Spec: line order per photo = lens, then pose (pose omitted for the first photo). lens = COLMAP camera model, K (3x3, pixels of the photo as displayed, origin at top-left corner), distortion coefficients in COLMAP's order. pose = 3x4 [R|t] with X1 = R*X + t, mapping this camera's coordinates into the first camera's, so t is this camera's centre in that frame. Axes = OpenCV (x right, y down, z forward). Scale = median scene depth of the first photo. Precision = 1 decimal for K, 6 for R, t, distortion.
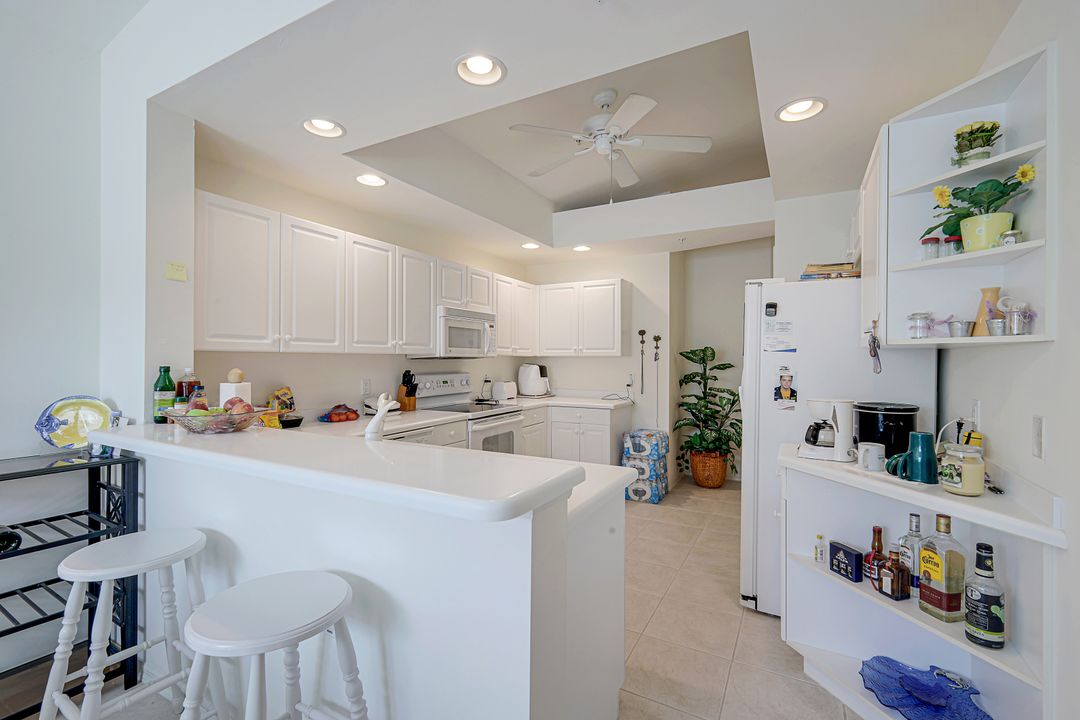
lens RADIAL K [[476.6, 0, 539.6], [0, 476.6, 359.6], [0, 0, 1]] dist [0.005253, 0.000905]
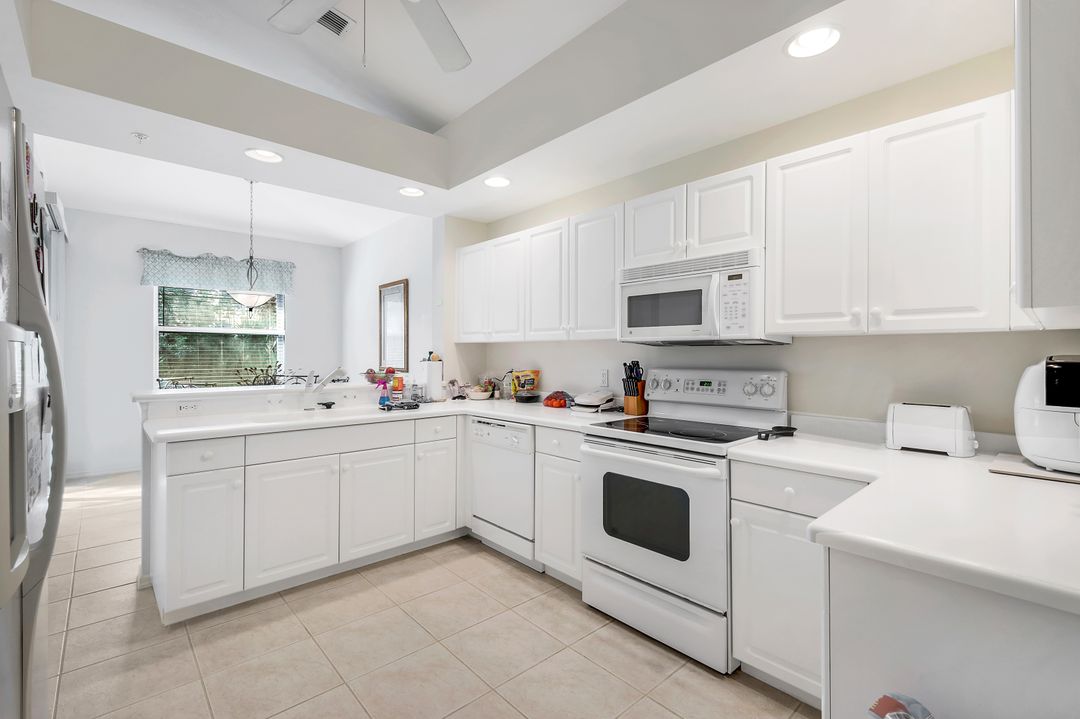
lens RADIAL K [[476.6, 0, 541.2], [0, 476.6, 355.0], [0, 0, 1]] dist [0.005253, 0.000905]
pose [[-0.321012, 0.003819, -0.947067, 0.478510], [-0.002530, 0.999985, 0.004890, 0.009600], [0.947072, 0.003966, -0.320998, 1.071459]]
